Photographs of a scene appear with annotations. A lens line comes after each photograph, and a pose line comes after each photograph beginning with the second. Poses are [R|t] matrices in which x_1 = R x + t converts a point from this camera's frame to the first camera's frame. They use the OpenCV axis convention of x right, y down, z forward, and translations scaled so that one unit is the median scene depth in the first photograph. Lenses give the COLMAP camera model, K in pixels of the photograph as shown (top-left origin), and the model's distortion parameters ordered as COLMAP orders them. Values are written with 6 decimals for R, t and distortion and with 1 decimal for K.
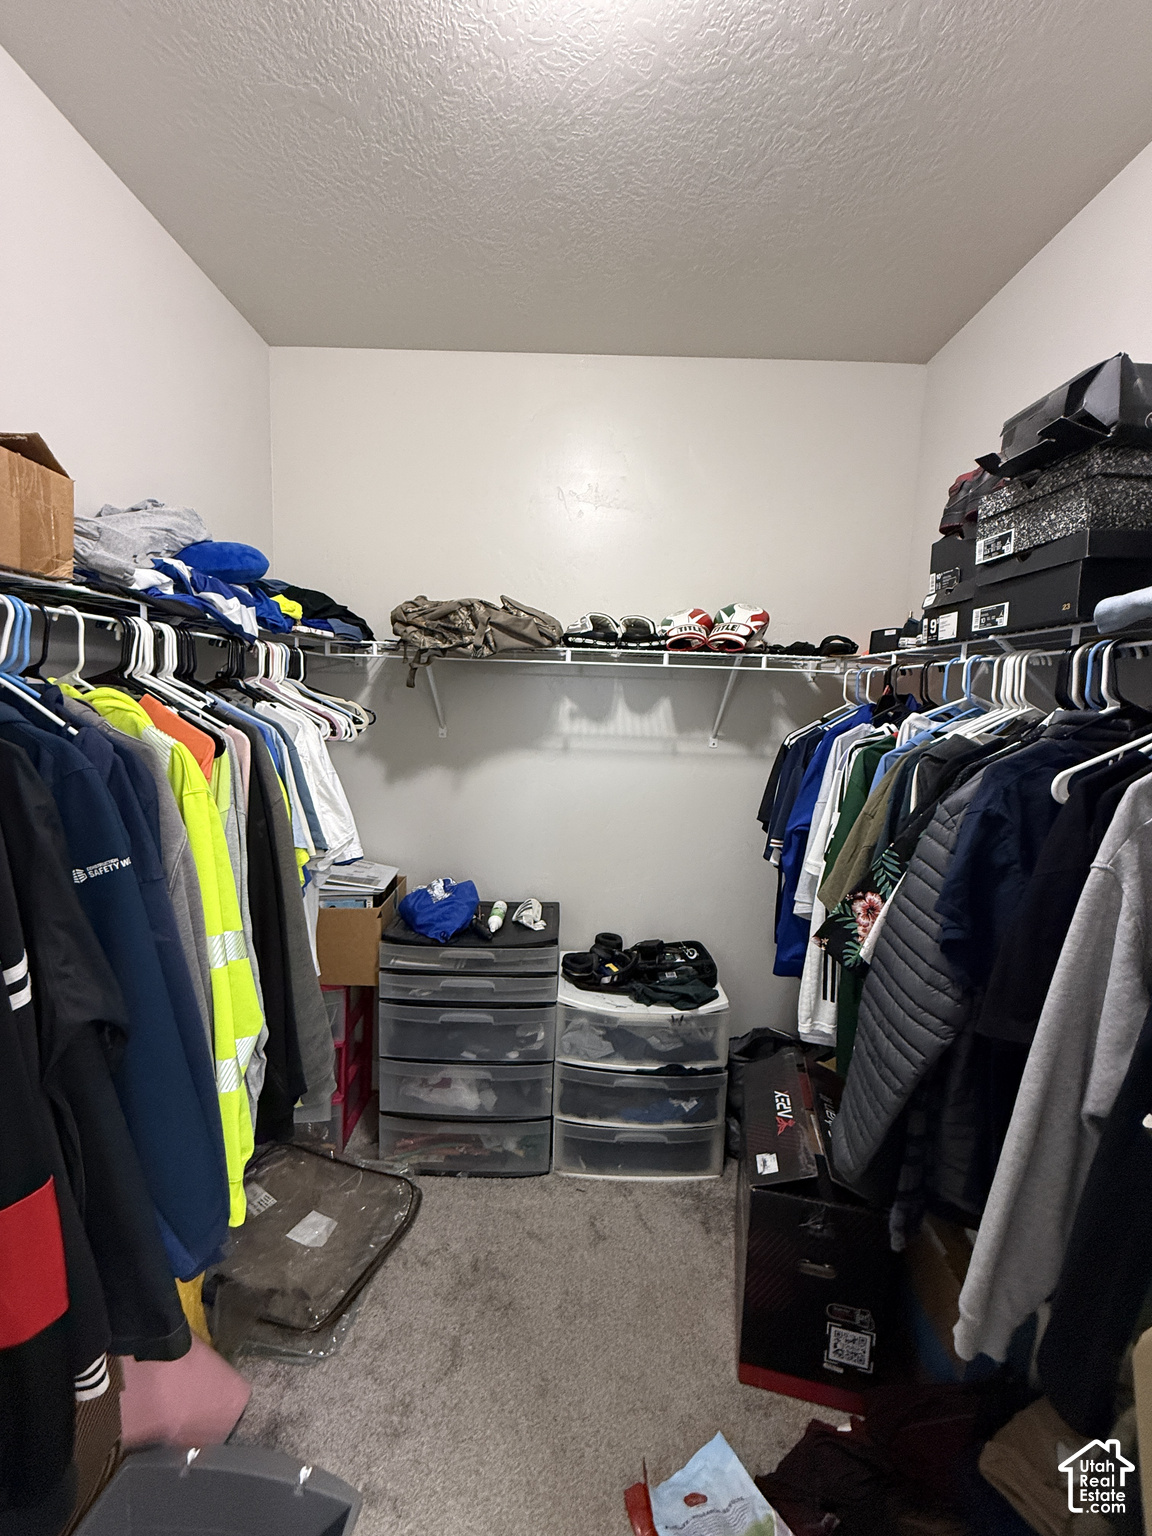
lens RADIAL K [[610.3, 0, 574.5], [0, 610.3, 764.5], [0, 0, 1]] dist [-0.001110, -0.000030]
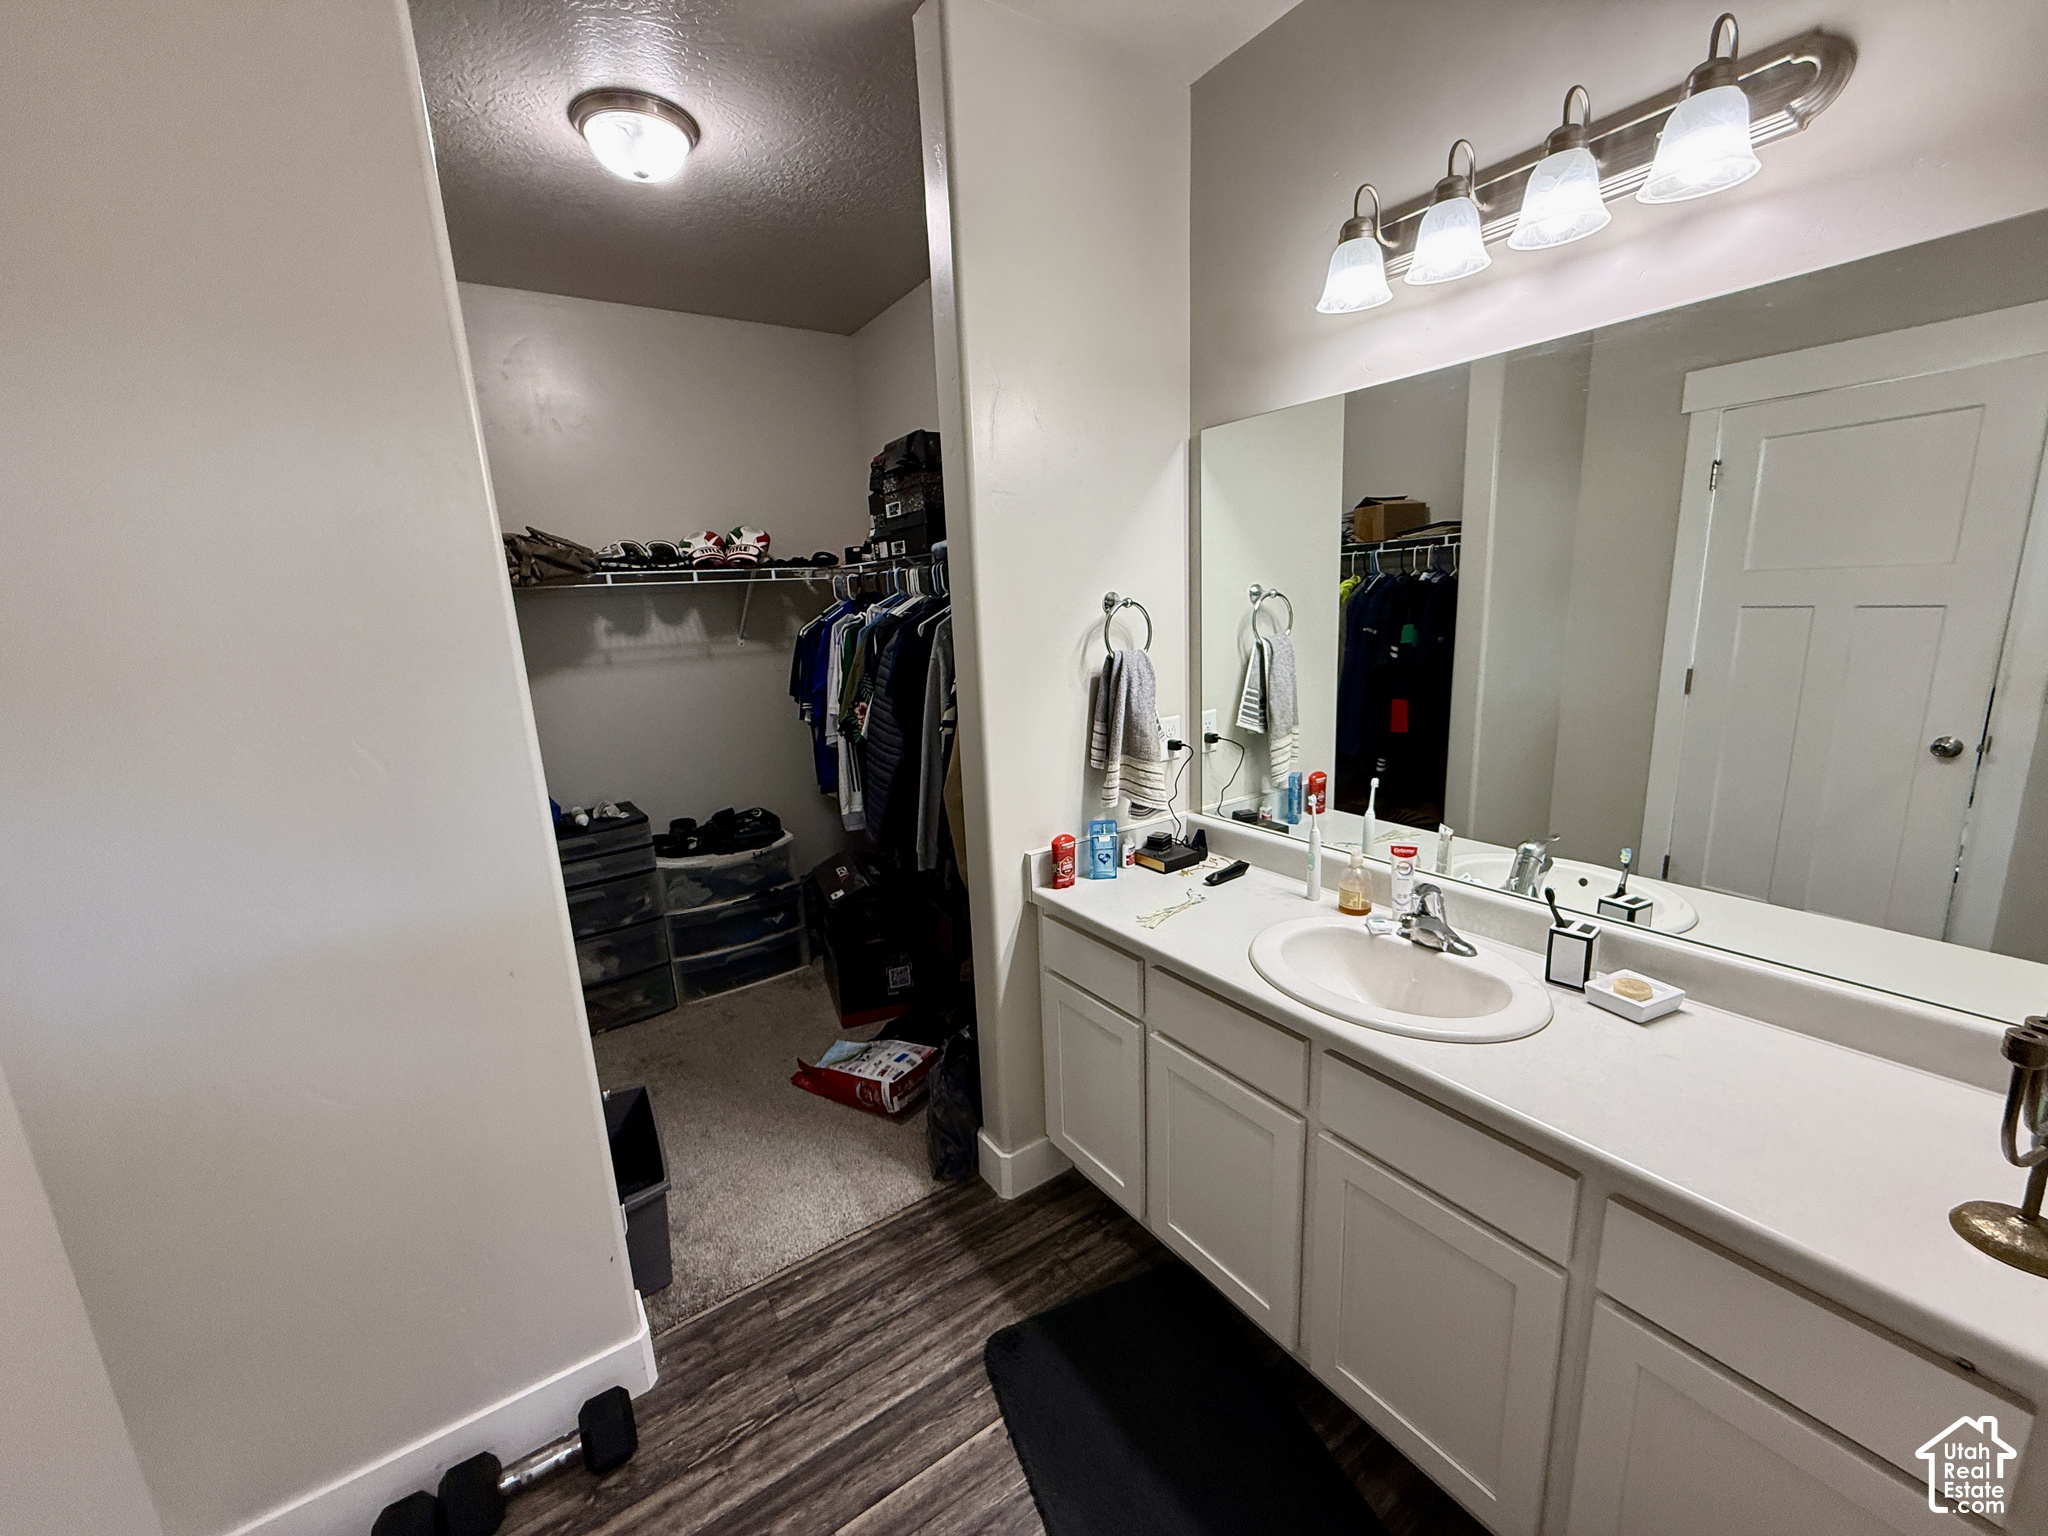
lens RADIAL K [[816.4, 0, 1020.2], [0, 816.4, 769.7], [0, 0, 1]] dist [-0.000473, 0.000213]
pose [[0.814887, -0.193697, 0.546297, -0.292302], [0.140669, 0.980421, 0.137793, 0.075421], [-0.562291, -0.035439, 0.826179, -0.749479]]
